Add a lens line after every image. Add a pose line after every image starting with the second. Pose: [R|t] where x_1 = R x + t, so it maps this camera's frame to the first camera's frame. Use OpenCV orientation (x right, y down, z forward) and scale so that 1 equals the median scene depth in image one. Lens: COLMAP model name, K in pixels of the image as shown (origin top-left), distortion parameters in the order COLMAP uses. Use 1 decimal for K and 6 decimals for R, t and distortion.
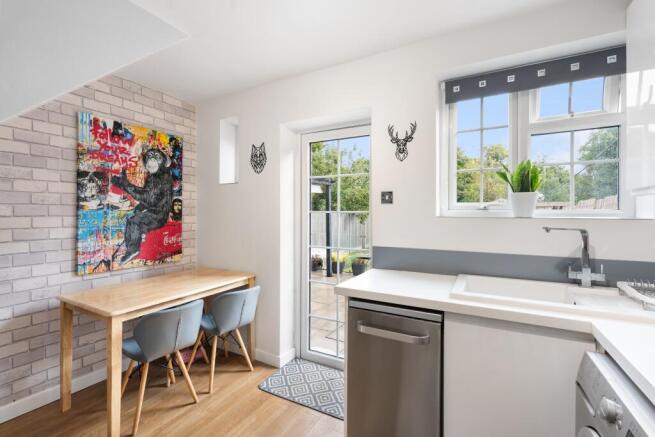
lens RADIAL K [[291.0, 0, 326.1], [0, 291.0, 210.0], [0, 0, 1]] dist [-0.000341, 0.000100]
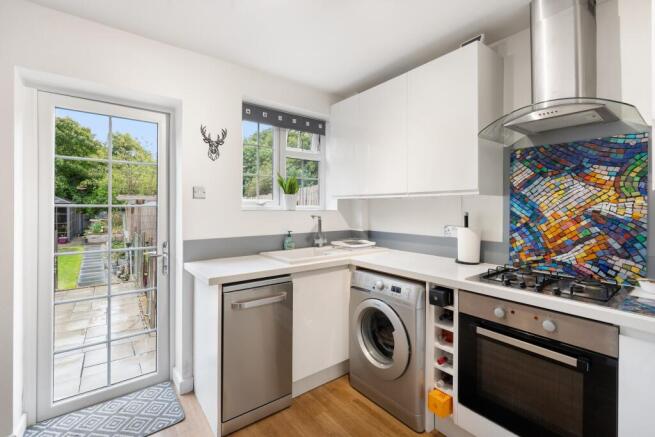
lens RADIAL K [[291.0, 0, 326.1], [0, 291.0, 210.0], [0, 0, 1]] dist [-0.000341, 0.000100]
pose [[0.398944, -0.006393, 0.916953, -0.651644], [-0.006564, 0.999930, 0.009828, 0.006228], [-0.916952, -0.009940, 0.398874, 0.182272]]
